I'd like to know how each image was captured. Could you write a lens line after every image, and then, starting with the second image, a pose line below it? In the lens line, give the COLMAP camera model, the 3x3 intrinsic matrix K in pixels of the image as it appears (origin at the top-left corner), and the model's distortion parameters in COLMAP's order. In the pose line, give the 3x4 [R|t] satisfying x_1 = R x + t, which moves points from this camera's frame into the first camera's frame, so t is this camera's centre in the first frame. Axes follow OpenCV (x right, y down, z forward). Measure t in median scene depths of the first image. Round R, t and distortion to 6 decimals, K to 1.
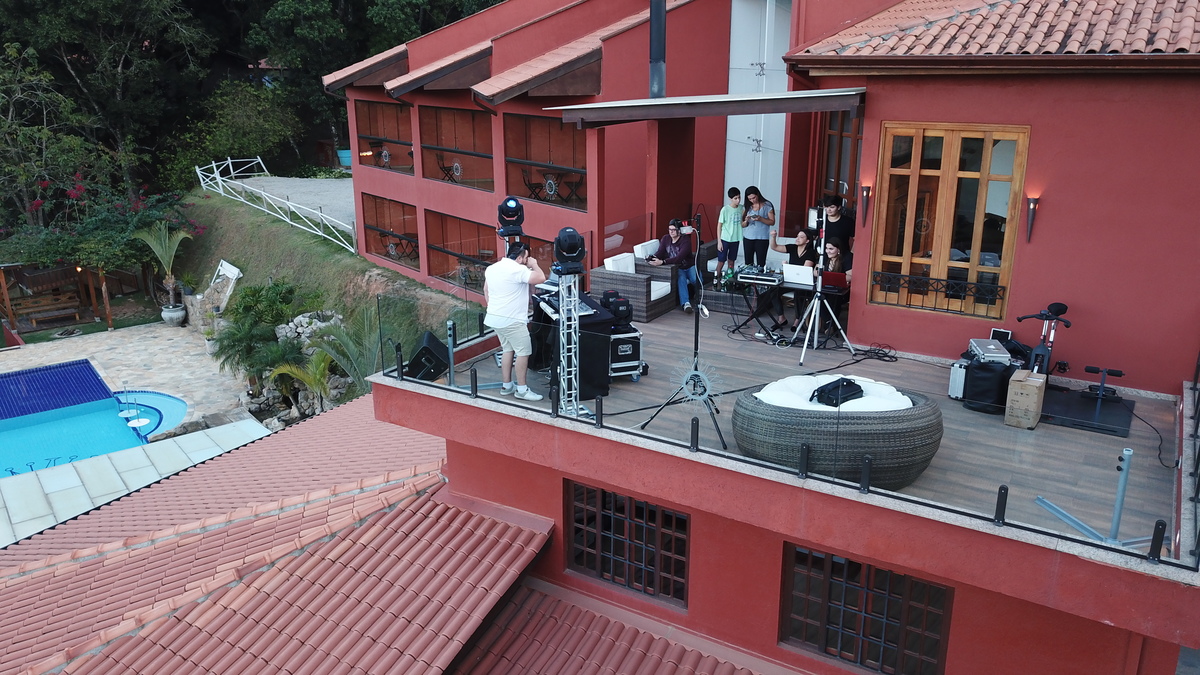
lens RADIAL K [[919.2, 0, 598.2], [0, 919.2, 341.9], [0, 0, 1]] dist [0.007057, 0.001277]
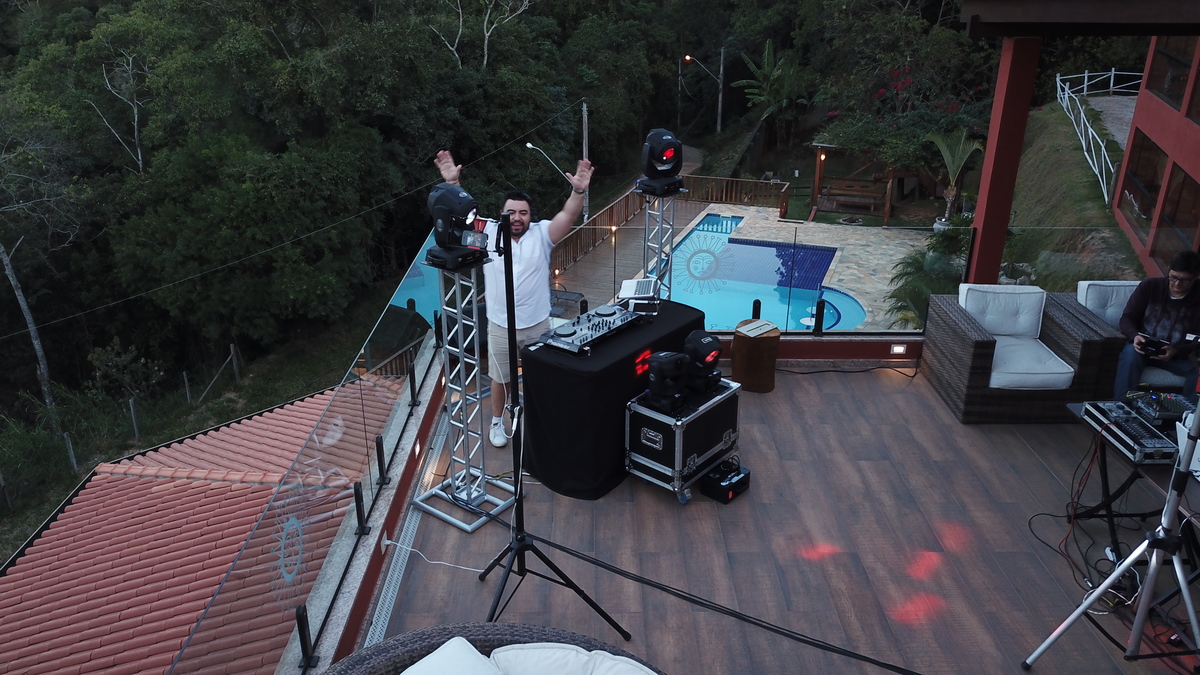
lens RADIAL K [[919.2, 0, 600.9], [0, 919.2, 334.7], [0, 0, 1]] dist [0.007057, 0.001277]
pose [[0.533953, 0.334830, -0.776391, 0.379551], [-0.264516, 0.938306, 0.222741, -0.148582], [0.803073, 0.086435, 0.589579, 0.601127]]
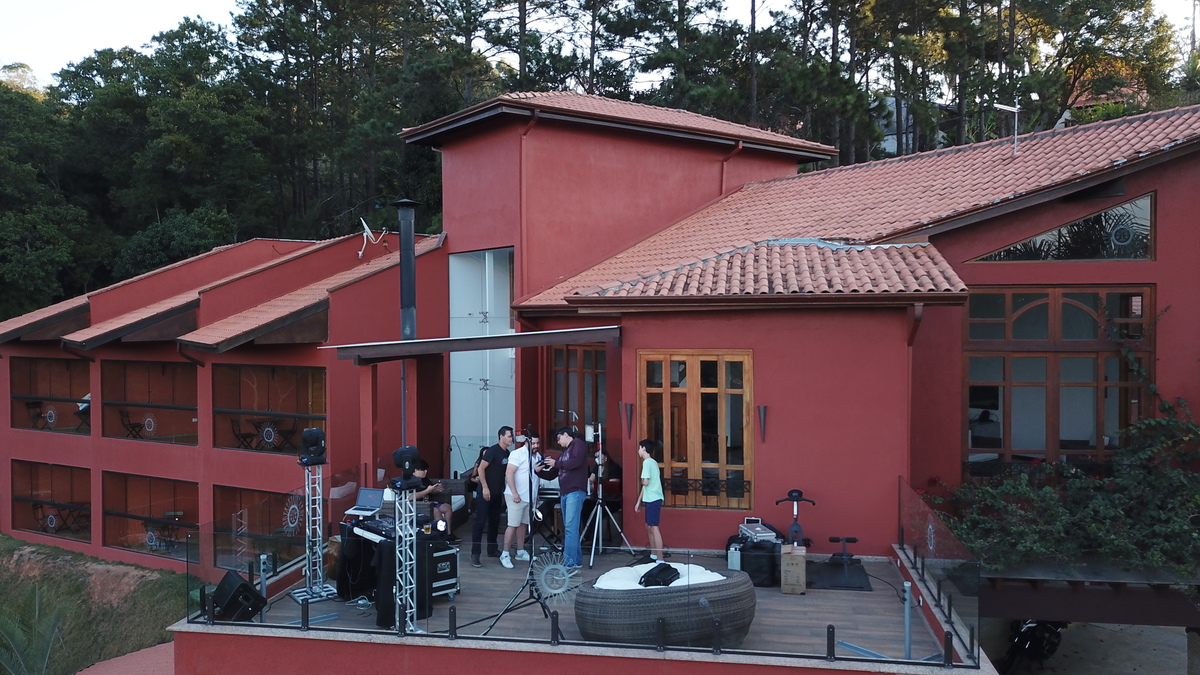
lens RADIAL K [[919.2, 0, 604.1], [0, 919.2, 320.9], [0, 0, 1]] dist [0.007057, 0.001277]
pose [[0.925155, -0.004716, 0.379560, -0.176326], [0.116491, 0.955200, -0.272071, 0.042063], [-0.361272, 0.295924, 0.884258, -0.047062]]
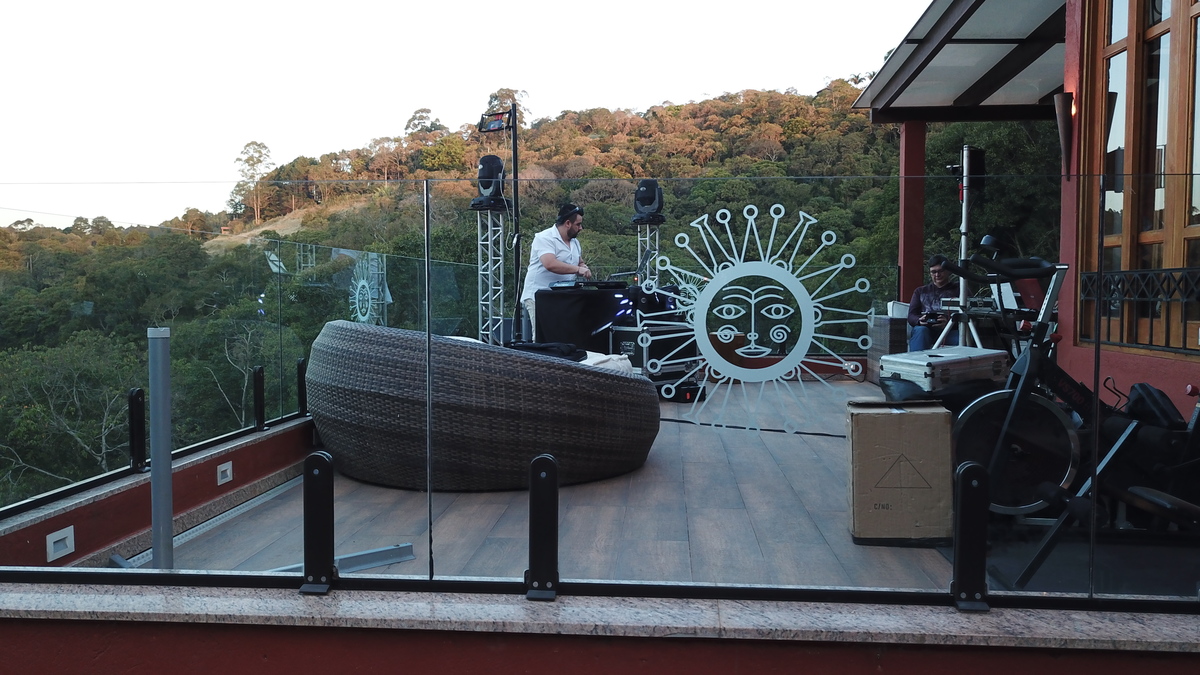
lens RADIAL K [[919.2, 0, 598.2], [0, 919.2, 332.6], [0, 0, 1]] dist [0.007057, 0.001277]
pose [[0.460559, 0.049902, -0.886225, 0.607497], [-0.274743, 0.957402, -0.088871, 0.061580], [0.844039, 0.284415, 0.454650, 0.596614]]
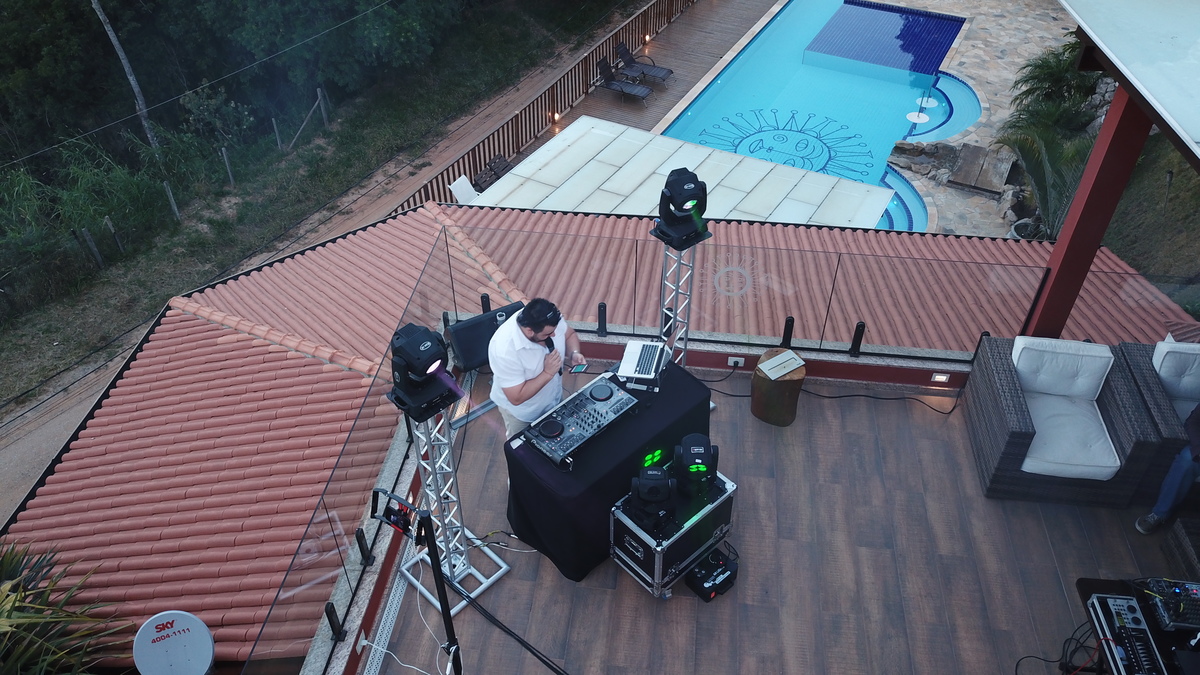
lens RADIAL K [[919.2, 0, 599.3], [0, 919.2, 337.2], [0, 0, 1]] dist [0.007057, 0.001277]
pose [[0.424387, 0.597548, -0.680318, 0.283948], [-0.278294, 0.801043, 0.529984, -0.332677], [0.861654, -0.035590, 0.506246, 0.663738]]
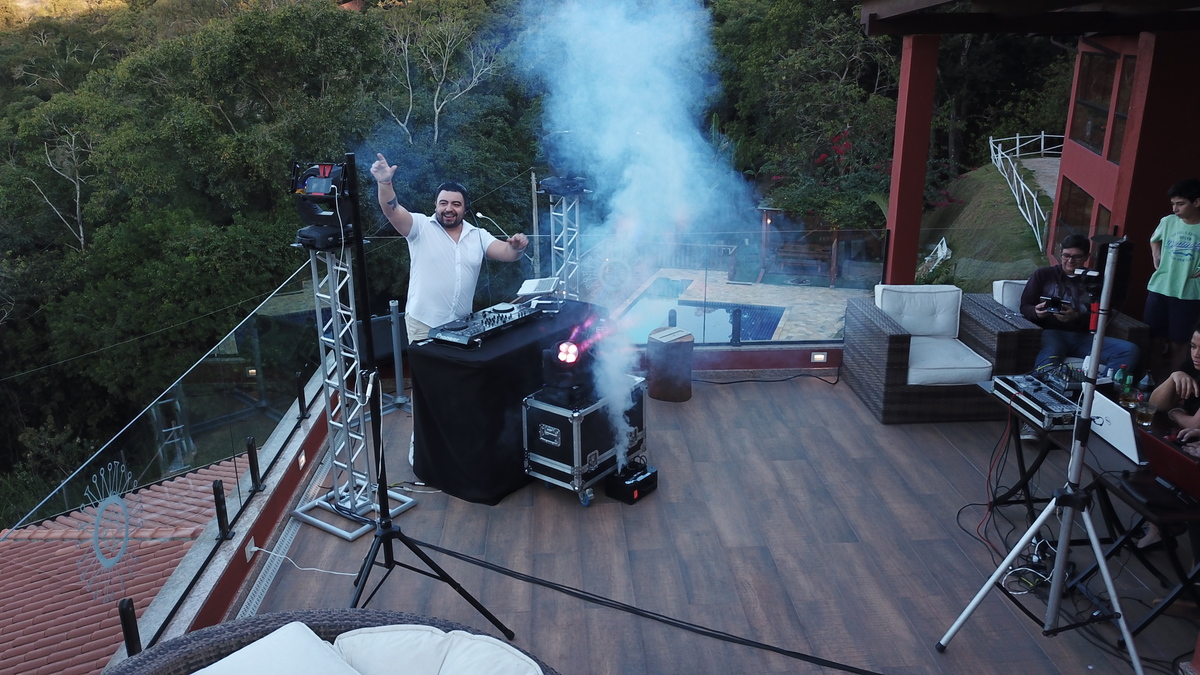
lens RADIAL K [[919.2, 0, 600.7], [0, 919.2, 333.5], [0, 0, 1]] dist [0.007057, 0.001277]
pose [[0.573404, 0.253510, -0.779064, 0.392979], [-0.247302, 0.960122, 0.130409, -0.109324], [0.781057, 0.117887, 0.613231, 0.649333]]
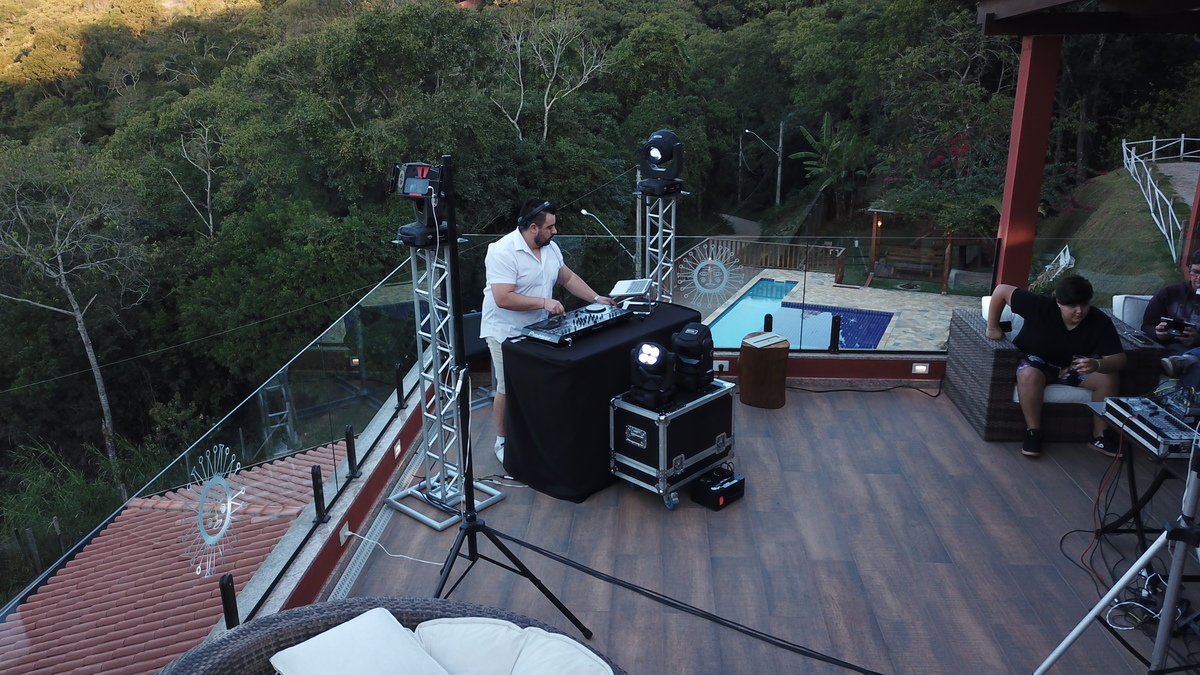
lens RADIAL K [[919.2, 0, 599.3], [0, 919.2, 333.1], [0, 0, 1]] dist [0.007057, 0.001277]
pose [[0.473625, 0.274017, -0.837015, 0.395700], [-0.264426, 0.950765, 0.161630, -0.113268], [0.840094, 0.144776, 0.522764, 0.653135]]
